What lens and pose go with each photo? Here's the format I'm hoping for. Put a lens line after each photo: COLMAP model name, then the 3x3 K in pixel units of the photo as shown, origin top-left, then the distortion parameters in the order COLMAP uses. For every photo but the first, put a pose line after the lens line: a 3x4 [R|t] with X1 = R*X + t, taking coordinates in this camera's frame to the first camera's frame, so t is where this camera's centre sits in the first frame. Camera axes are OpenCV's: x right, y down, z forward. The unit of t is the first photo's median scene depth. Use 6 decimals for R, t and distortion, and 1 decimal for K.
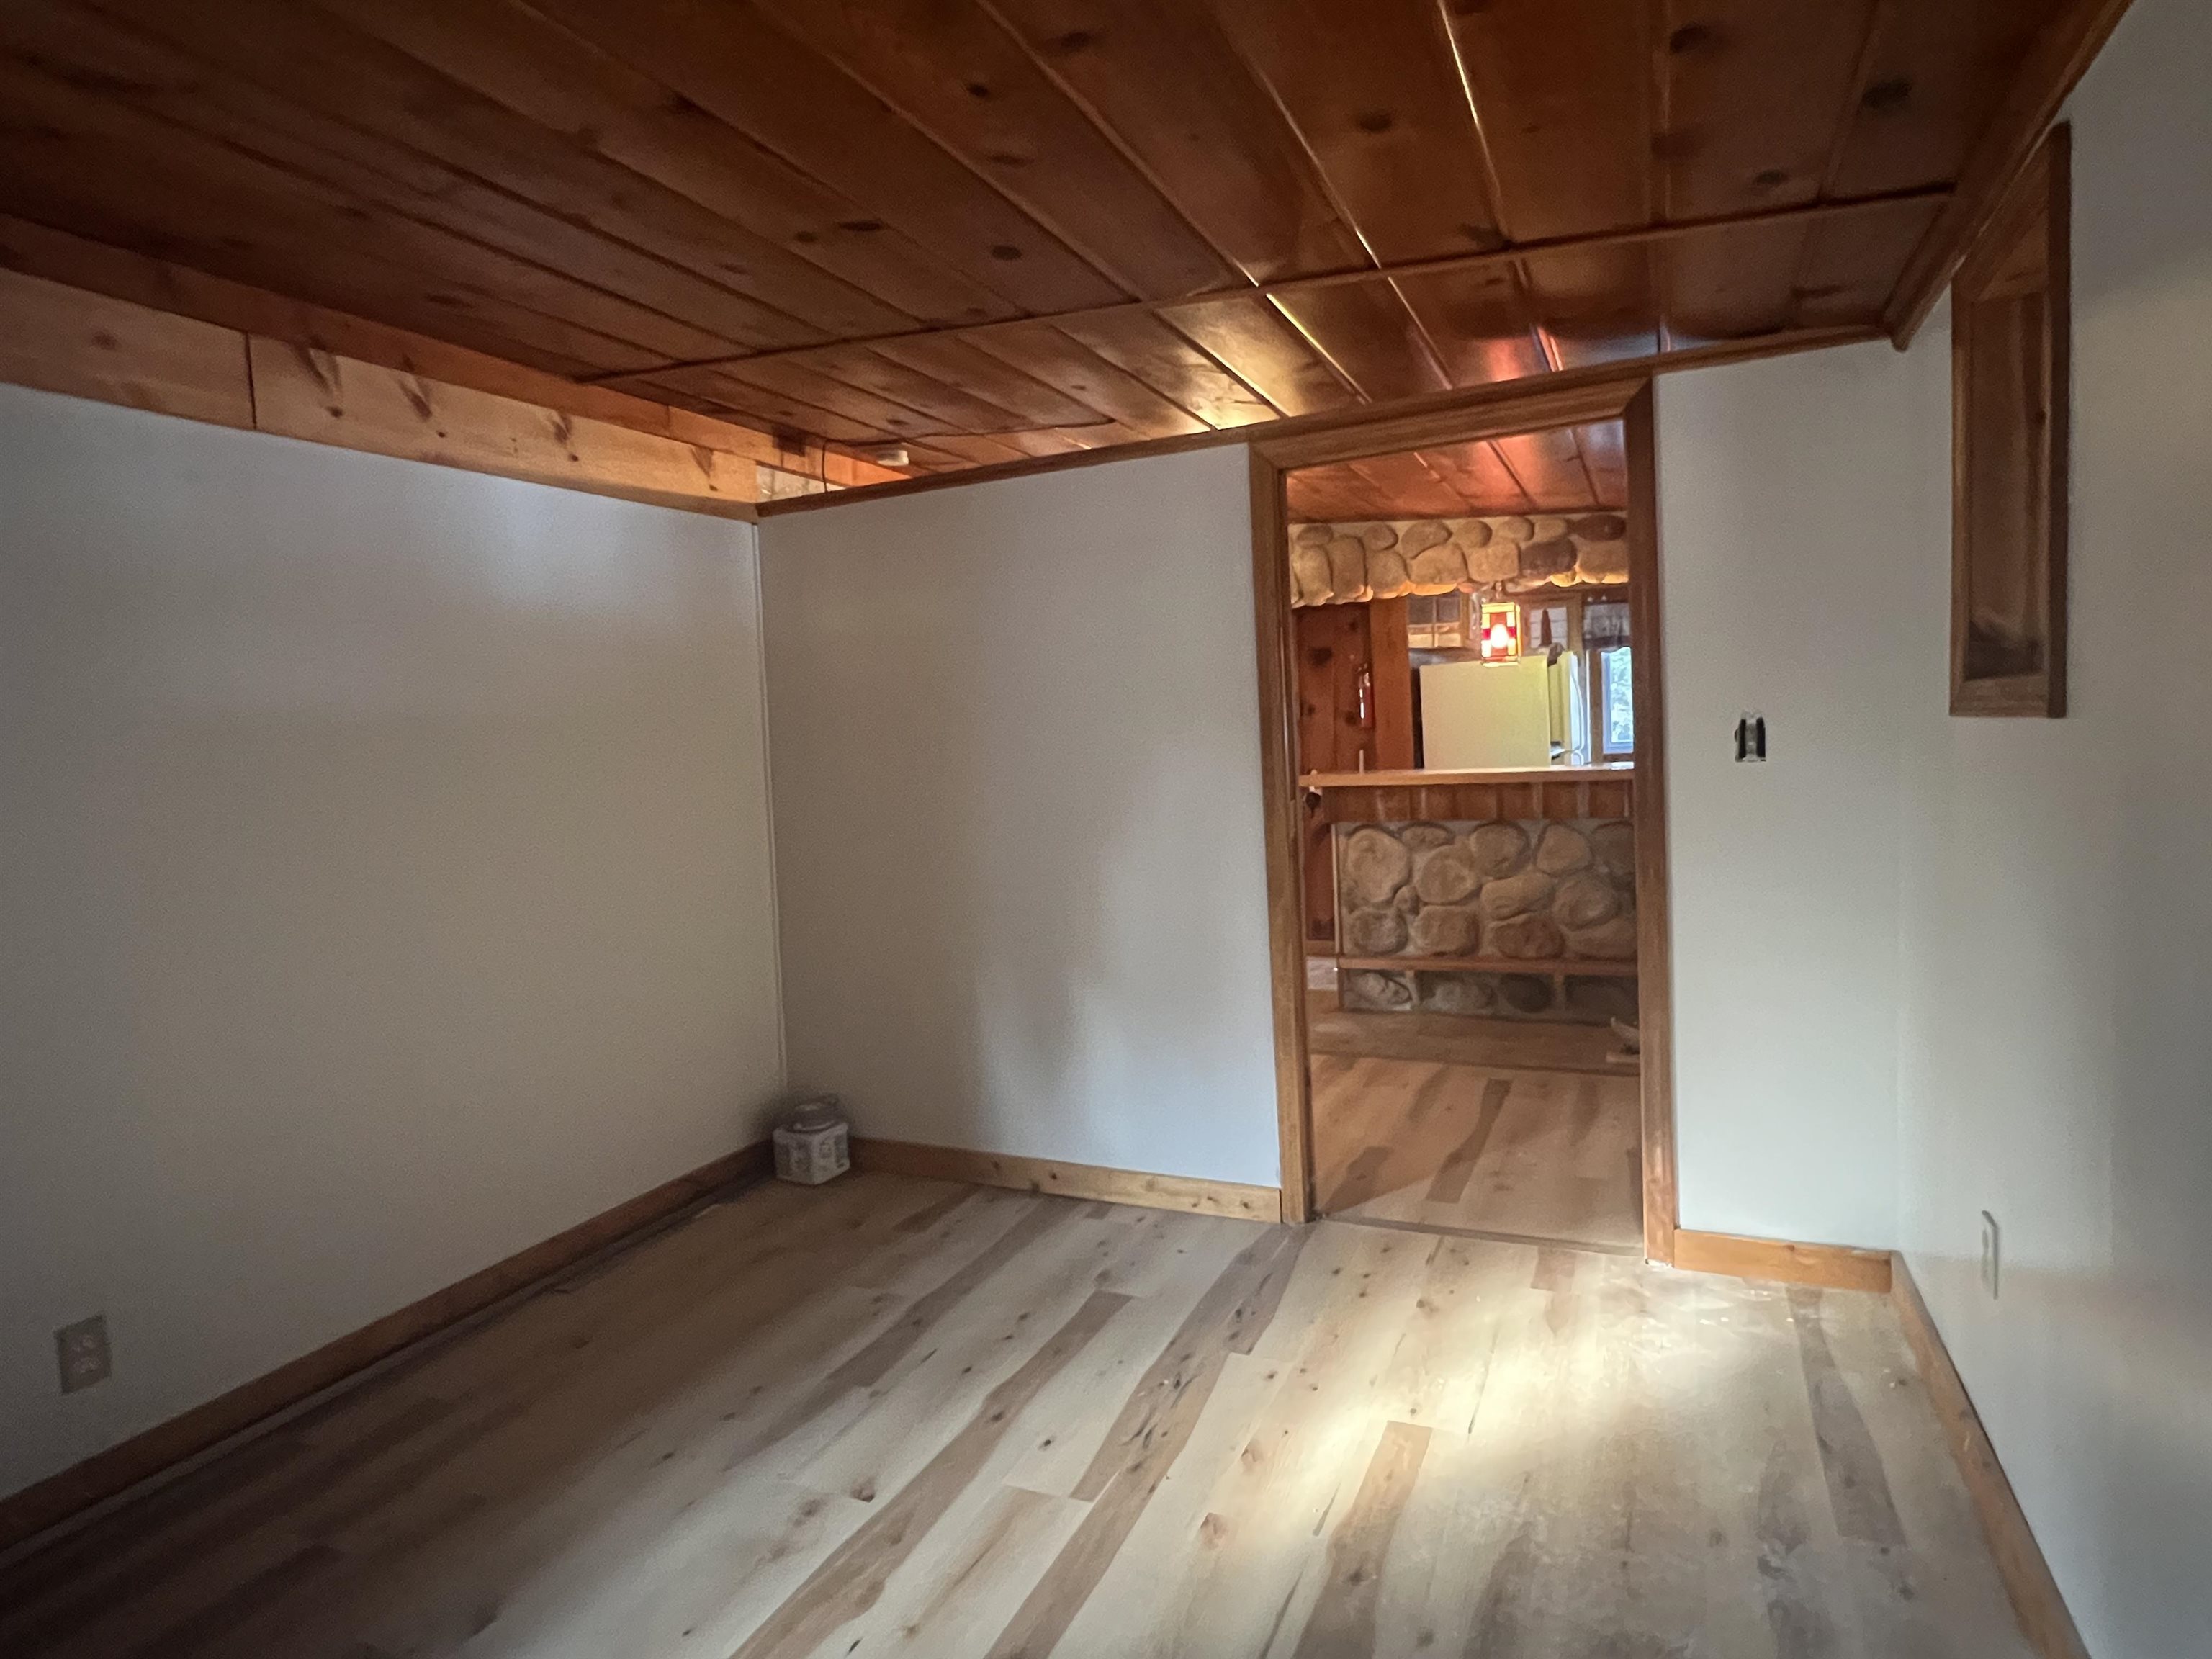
lens RADIAL K [[1251.1, 0, 1094.5], [0, 1251.1, 827.5], [0, 0, 1]] dist [-0.002887, 0.000380]
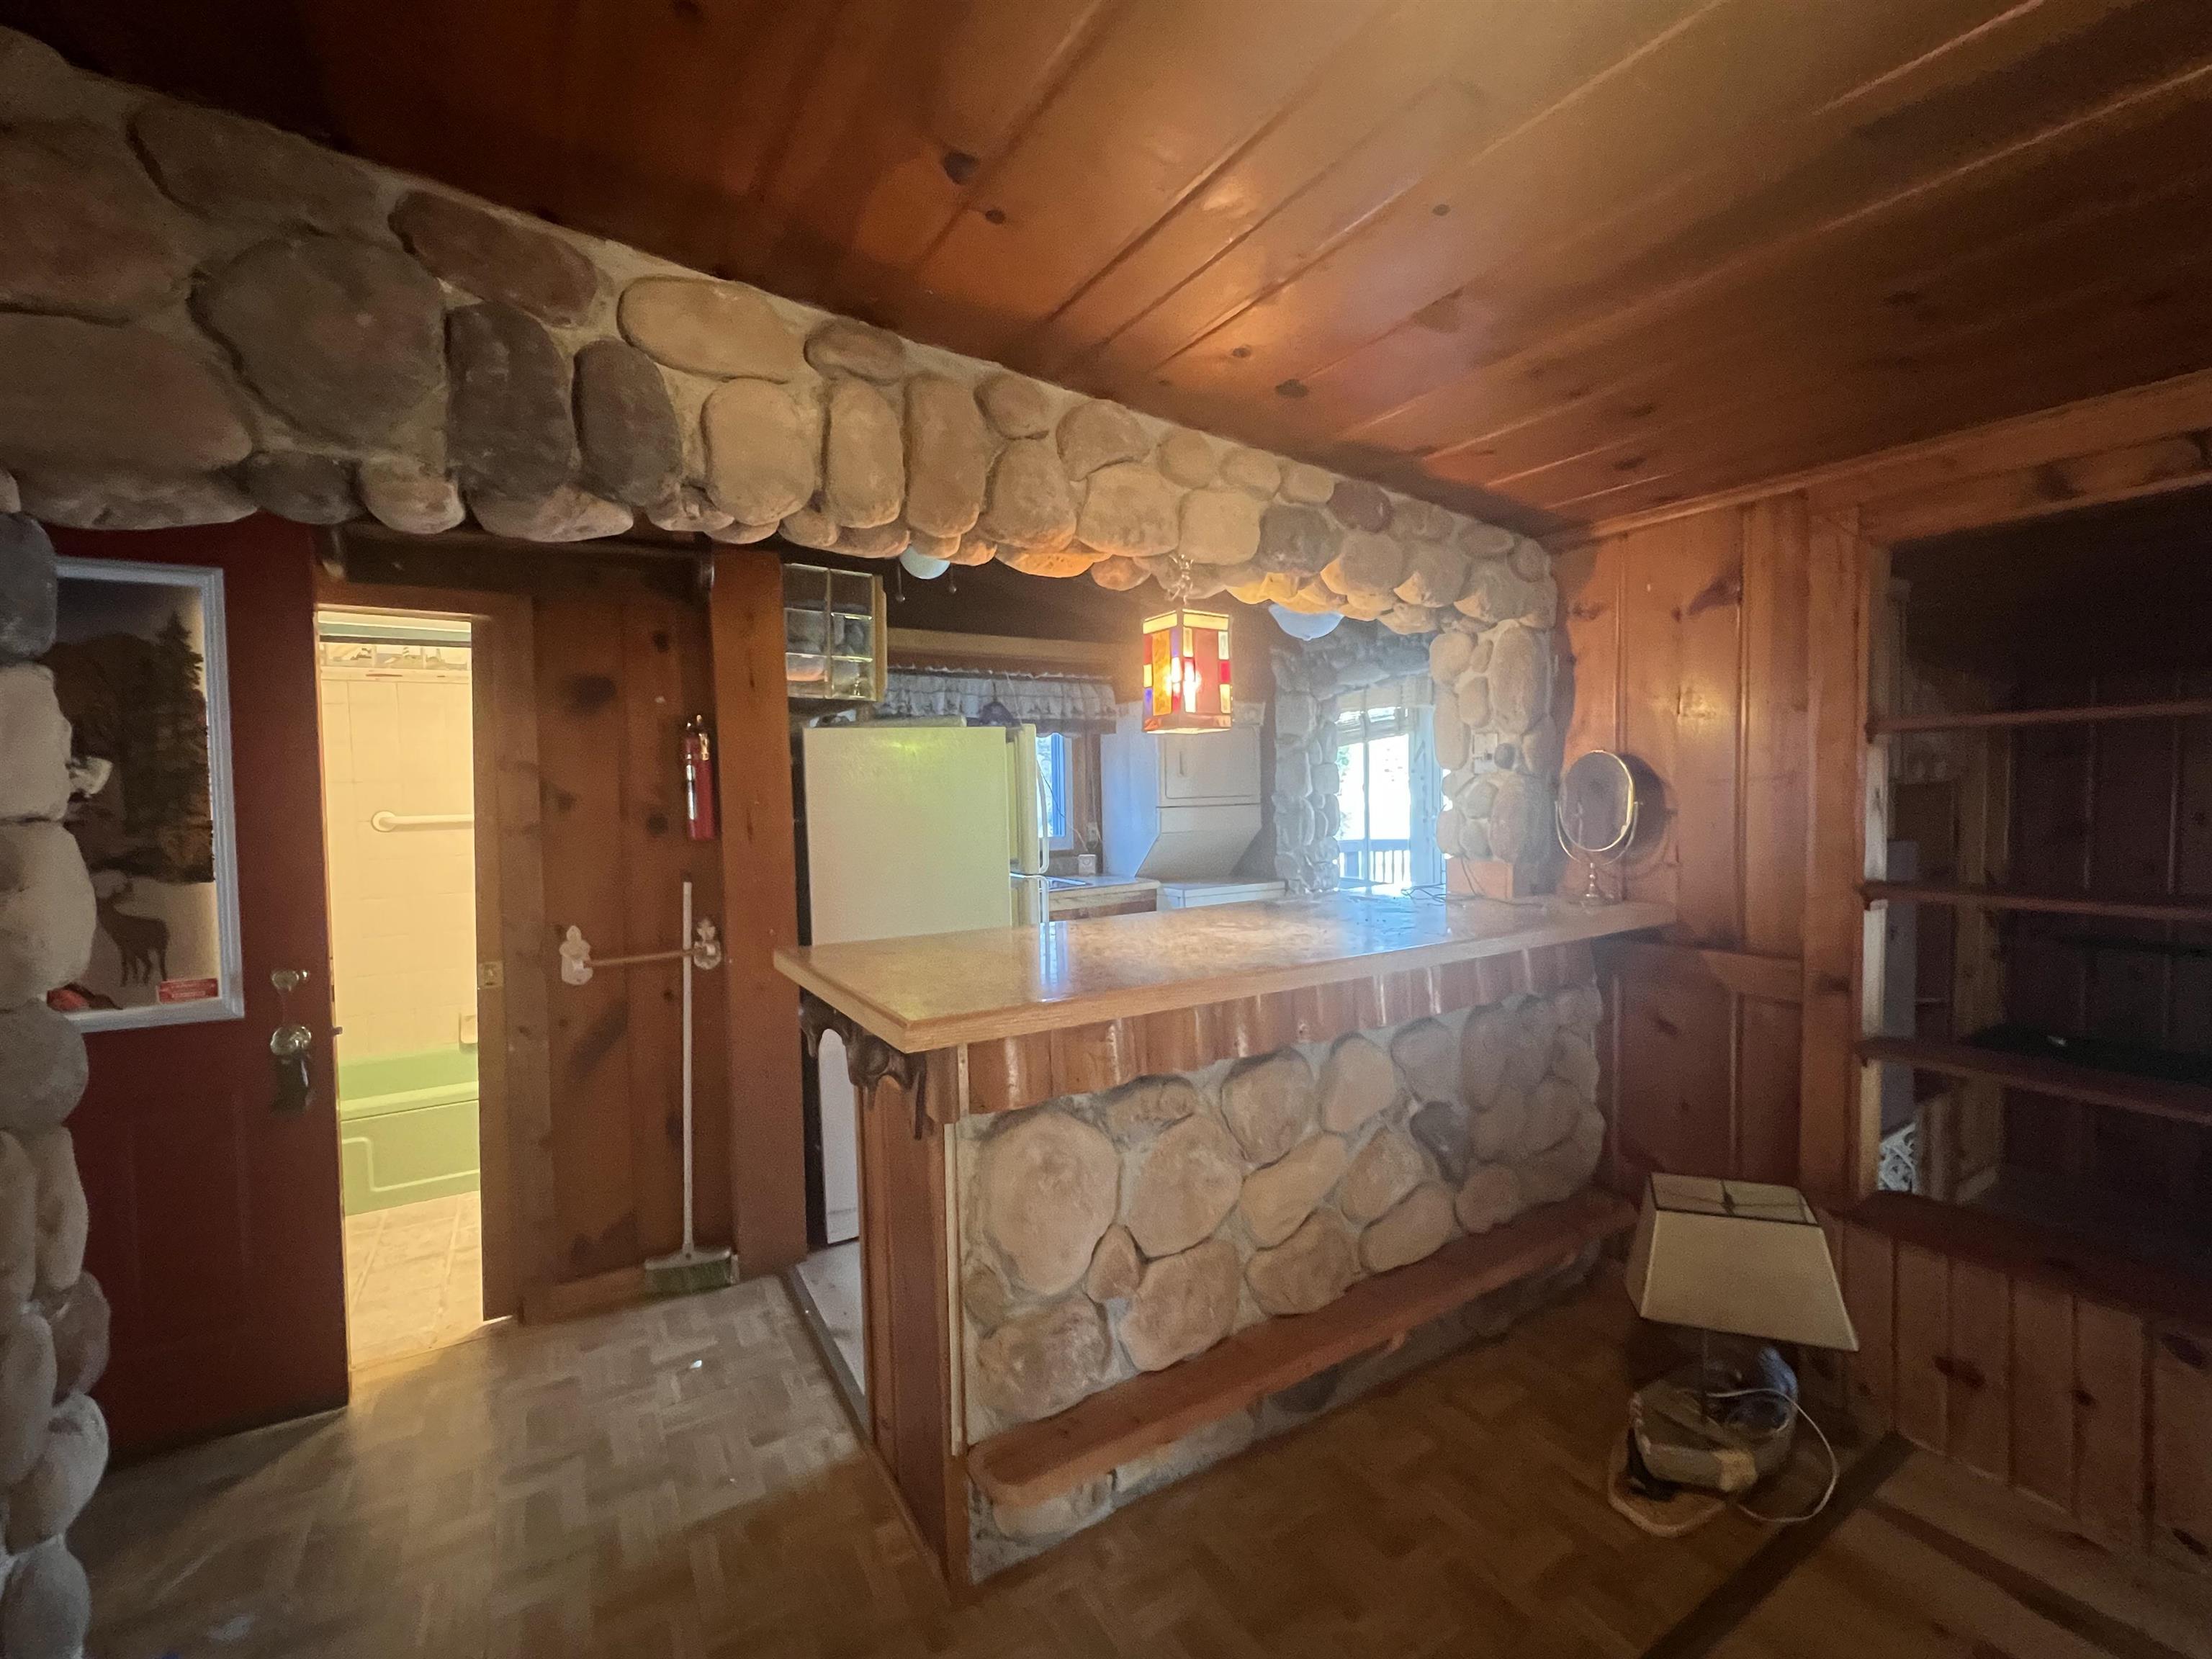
lens RADIAL K [[930.4, 0, 1115.9], [0, 930.4, 817.1], [0, 0, 1]] dist [0.000810, 0.000033]
pose [[0.530822, 0.015006, 0.847350, -0.018503], [0.051282, 0.997442, -0.049789, -0.076803], [-0.845930, 0.069883, 0.528695, 0.818580]]
